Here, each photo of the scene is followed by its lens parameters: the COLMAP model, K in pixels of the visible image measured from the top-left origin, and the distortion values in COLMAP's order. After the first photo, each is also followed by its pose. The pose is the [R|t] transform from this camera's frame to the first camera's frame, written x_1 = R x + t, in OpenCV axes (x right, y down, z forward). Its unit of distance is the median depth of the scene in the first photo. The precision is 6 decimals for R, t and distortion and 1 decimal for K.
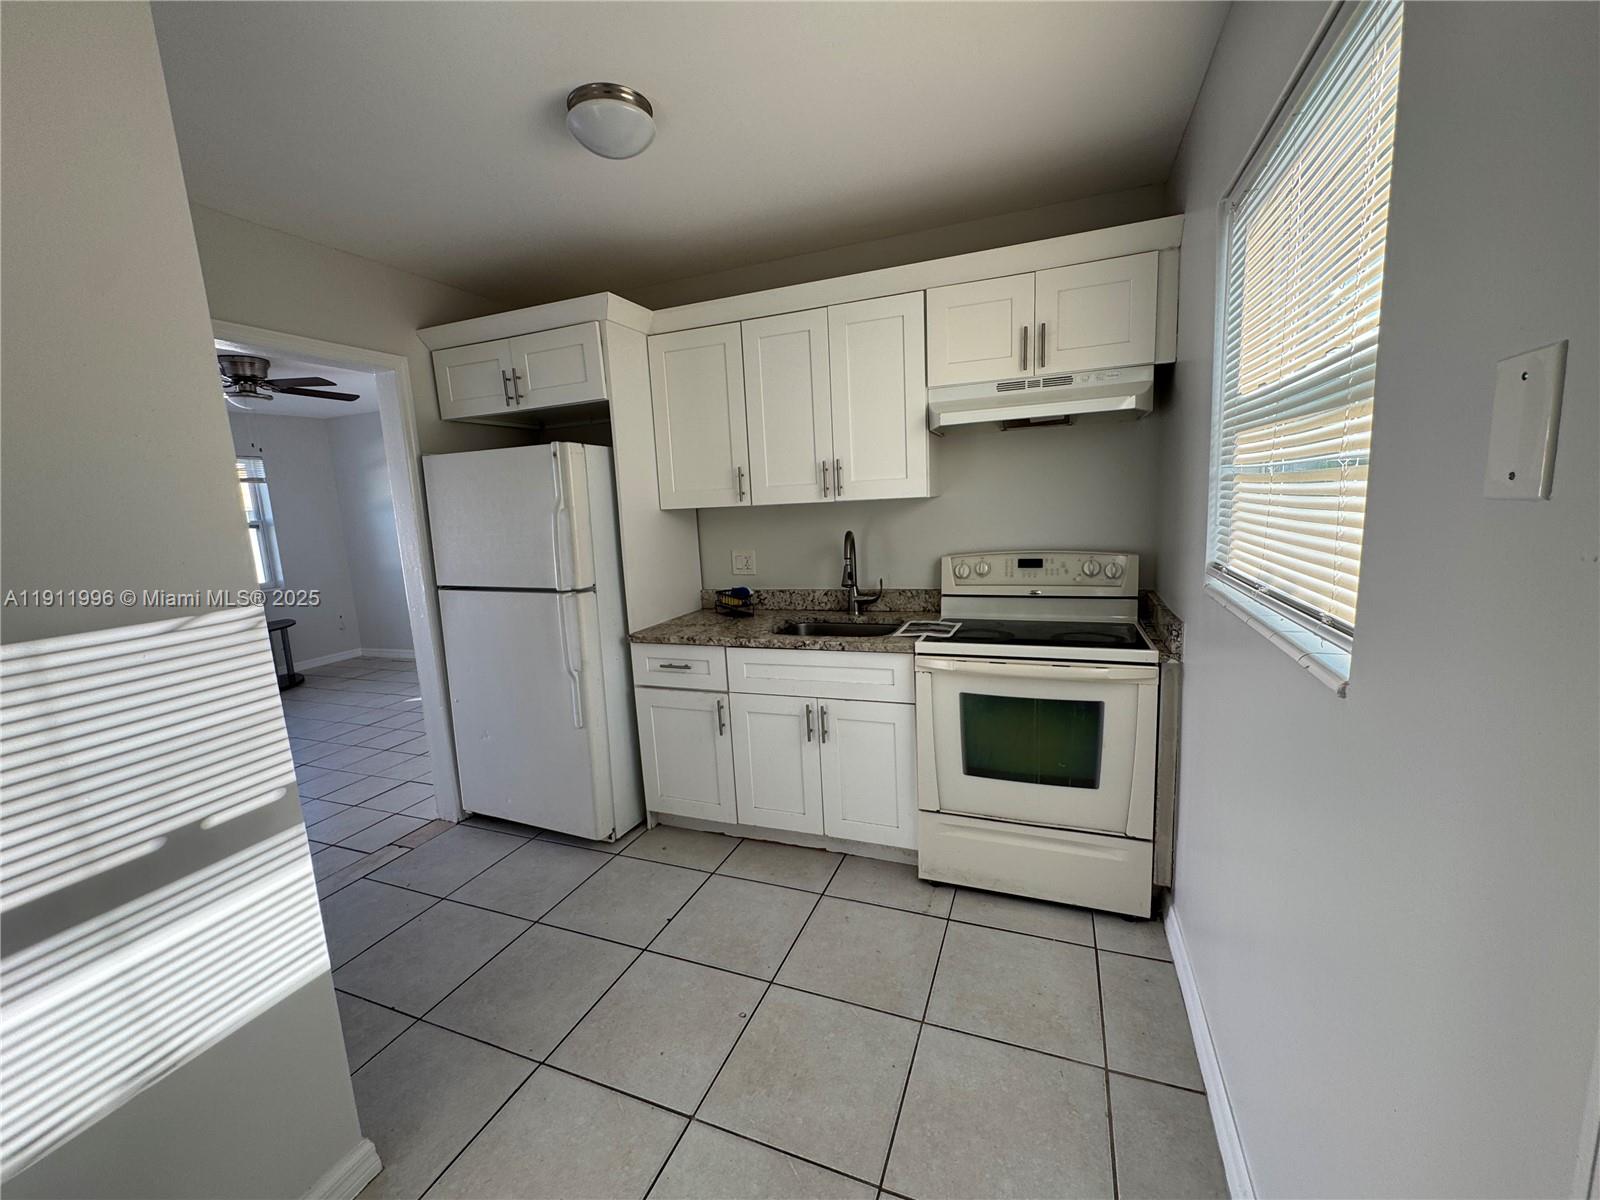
lens RADIAL K [[642.1, 0, 797.3], [0, 642.1, 597.2], [0, 0, 1]] dist [-0.000648, -0.000335]
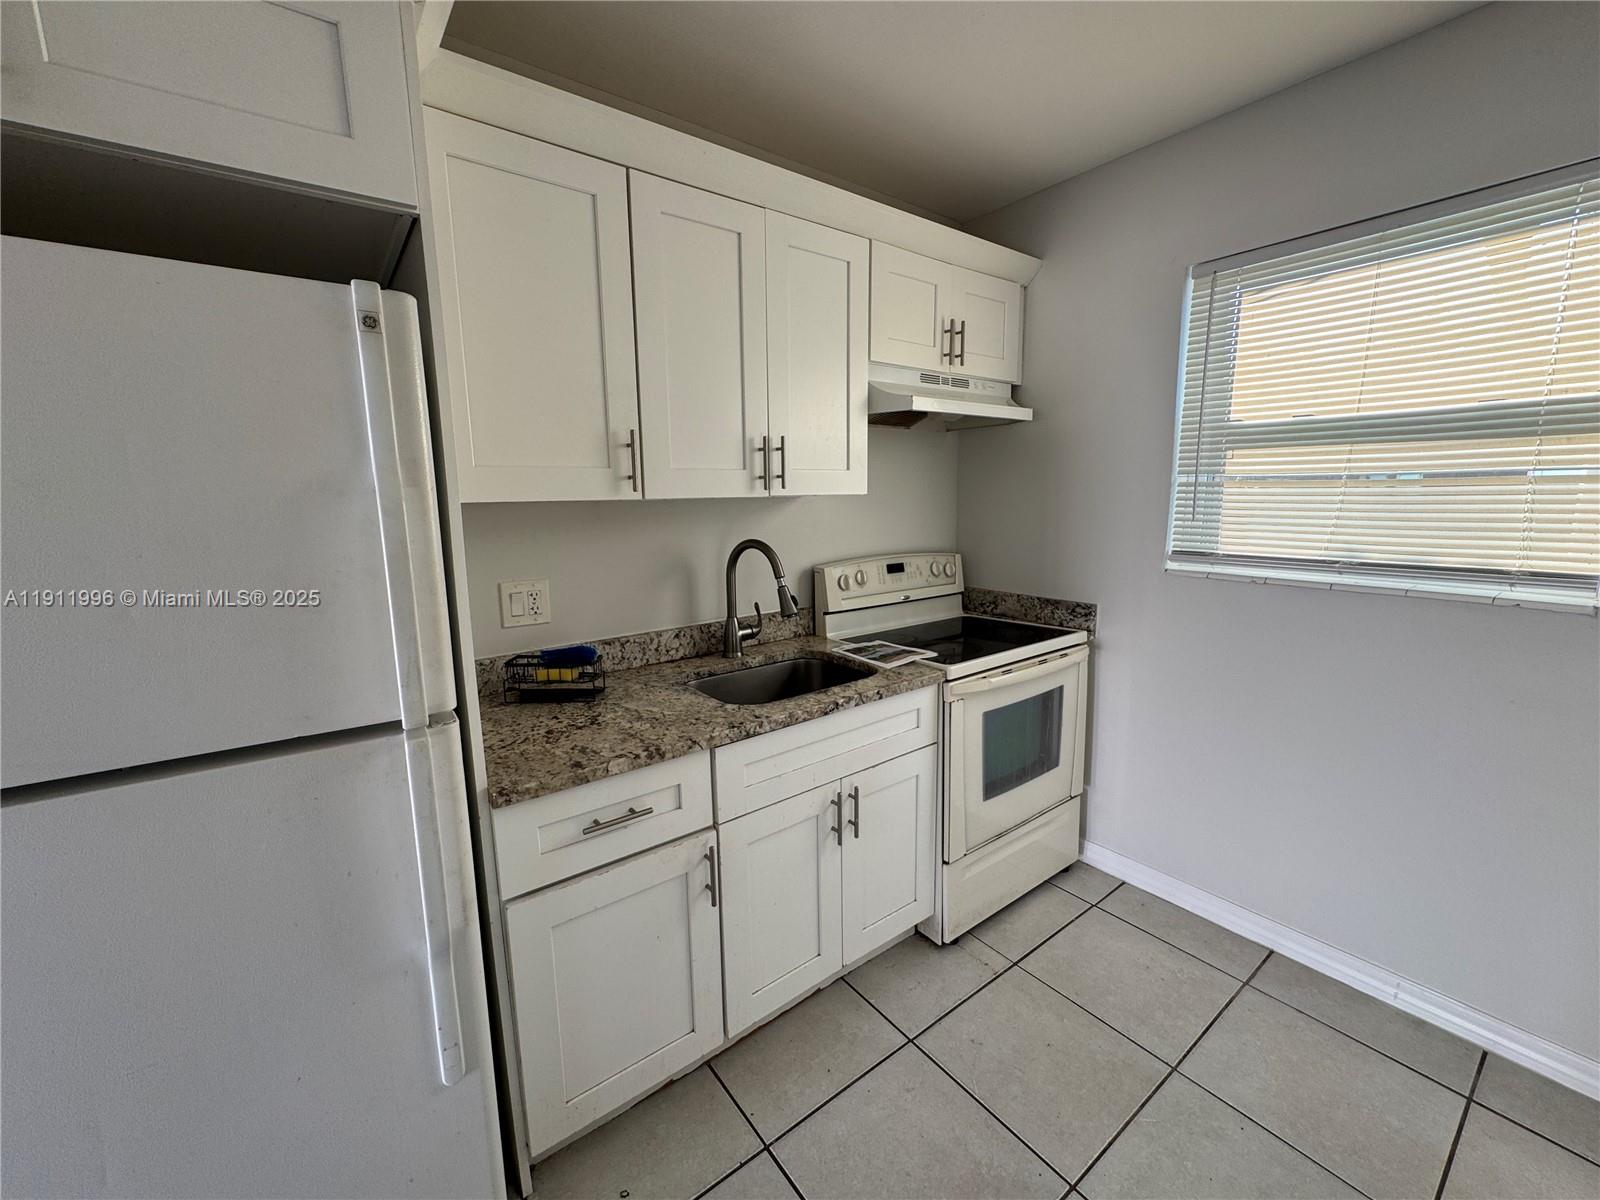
lens RADIAL K [[642.1, 0, 799.7], [0, 642.1, 597.9], [0, 0, 1]] dist [-0.000648, -0.000335]
pose [[0.518717, -0.098307, 0.849275, -0.526953], [0.119114, 0.991989, 0.042074, -0.065922], [-0.846608, 0.079336, 0.526271, 0.617960]]
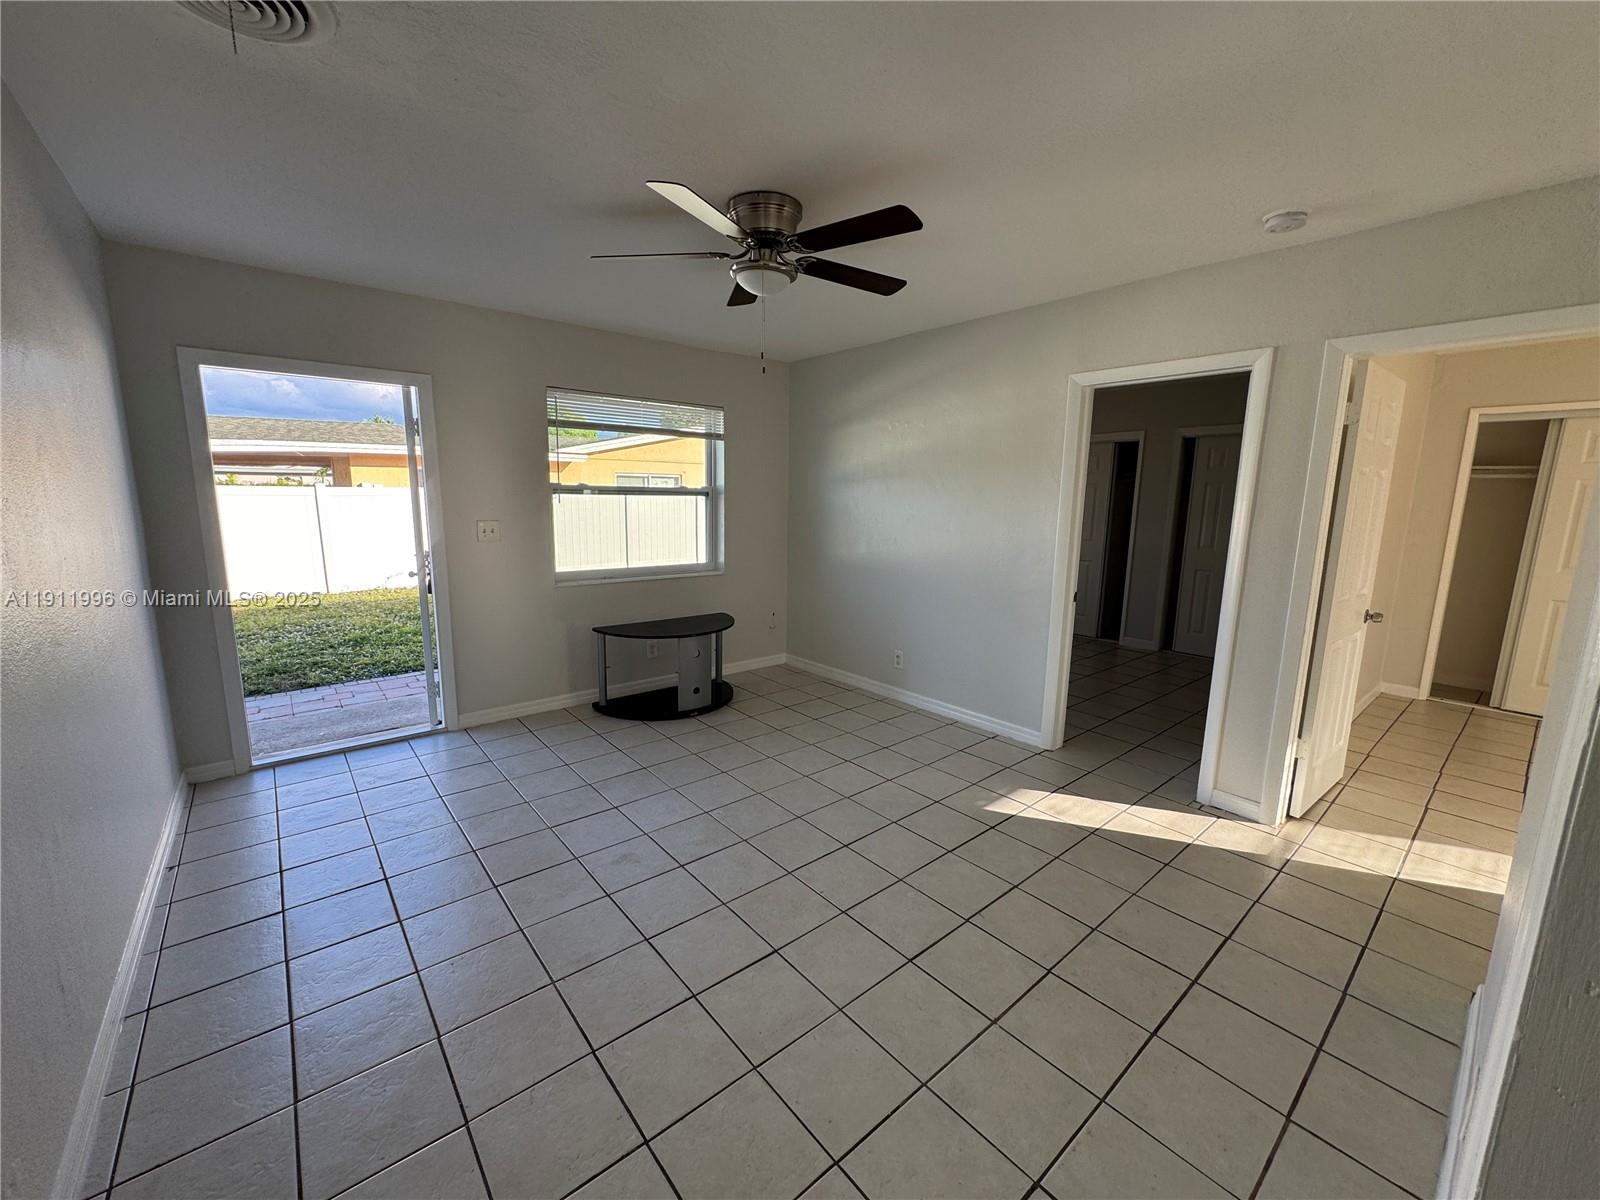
lens RADIAL K [[642.1, 0, 802.9], [0, 642.1, 602.4], [0, 0, 1]] dist [-0.000648, -0.000335]
pose [[0.876881, 0.143156, -0.458897, -0.824440], [-0.132084, 0.989637, 0.056332, -0.086266], [0.462205, 0.011217, 0.886702, 0.807833]]
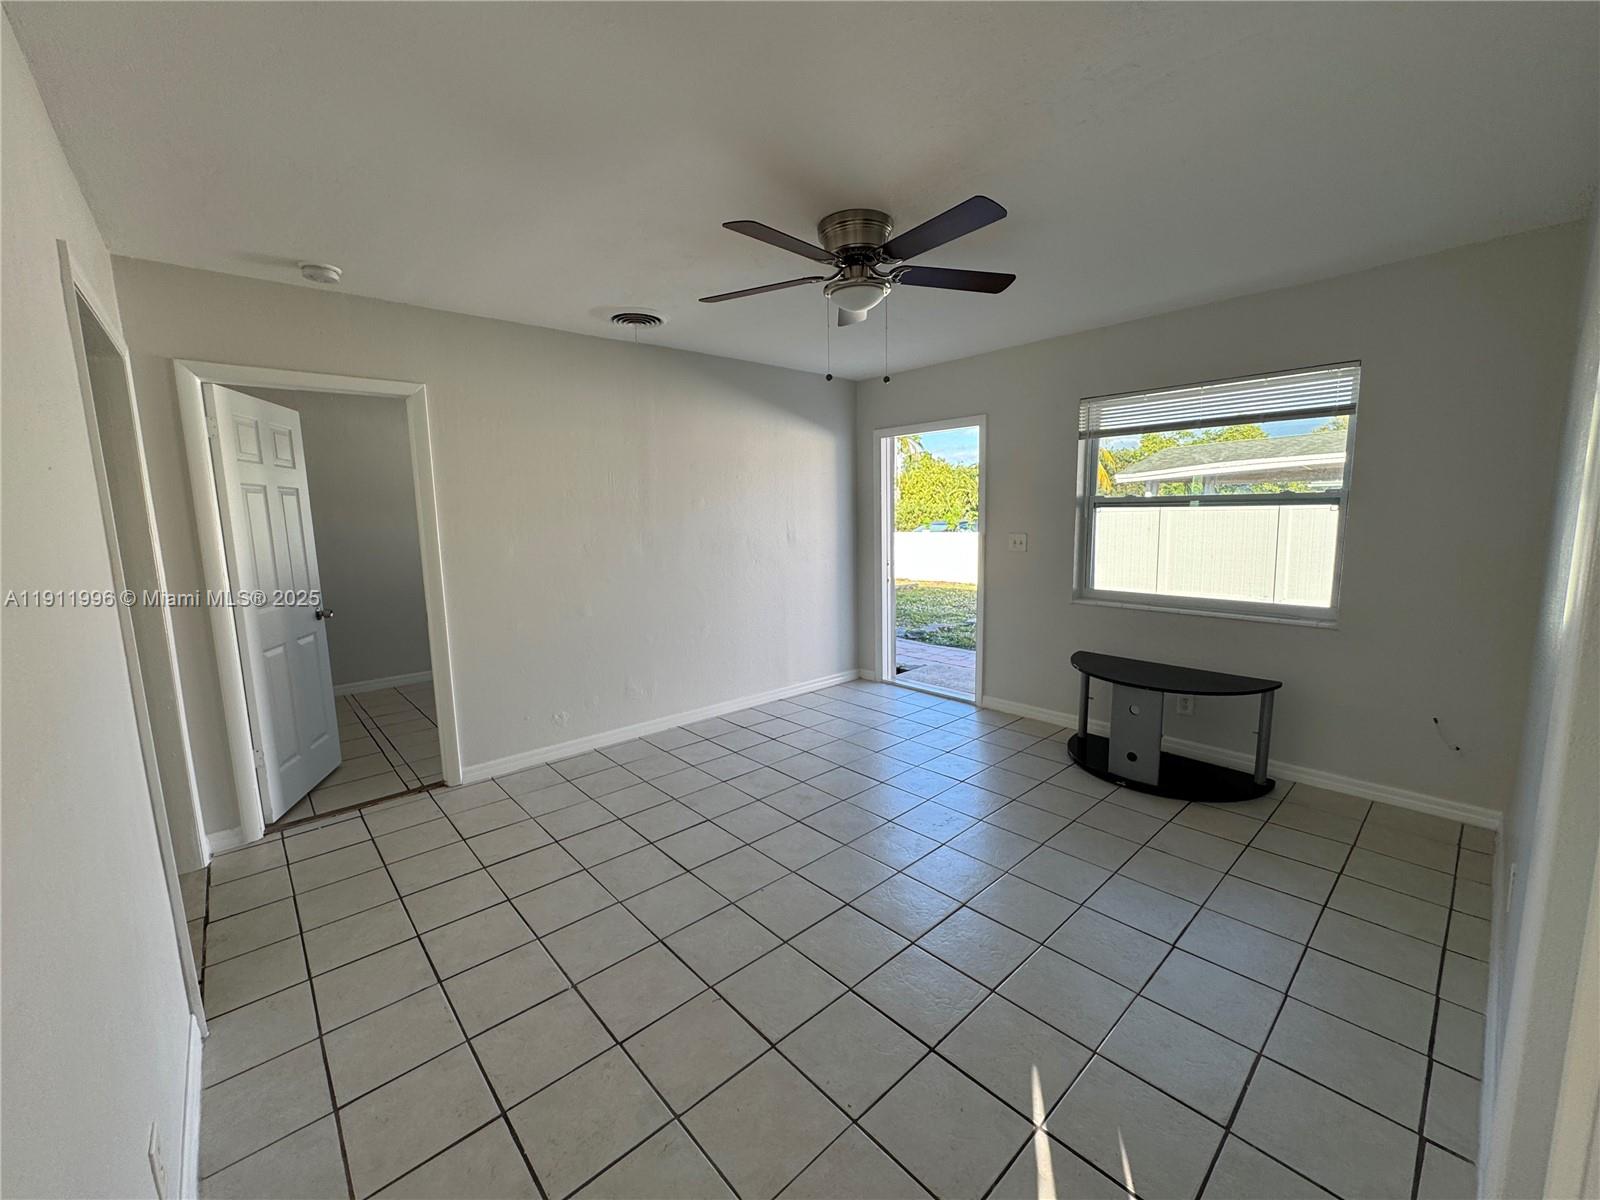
lens RADIAL K [[642.1, 0, 791.6], [0, 642.1, 603.1], [0, 0, 1]] dist [-0.000648, -0.000335]
pose [[-0.454985, 0.186140, -0.870827, -0.421752], [-0.093647, 0.962486, 0.254660, -0.290229], [0.885561, 0.197417, -0.420485, 2.018118]]
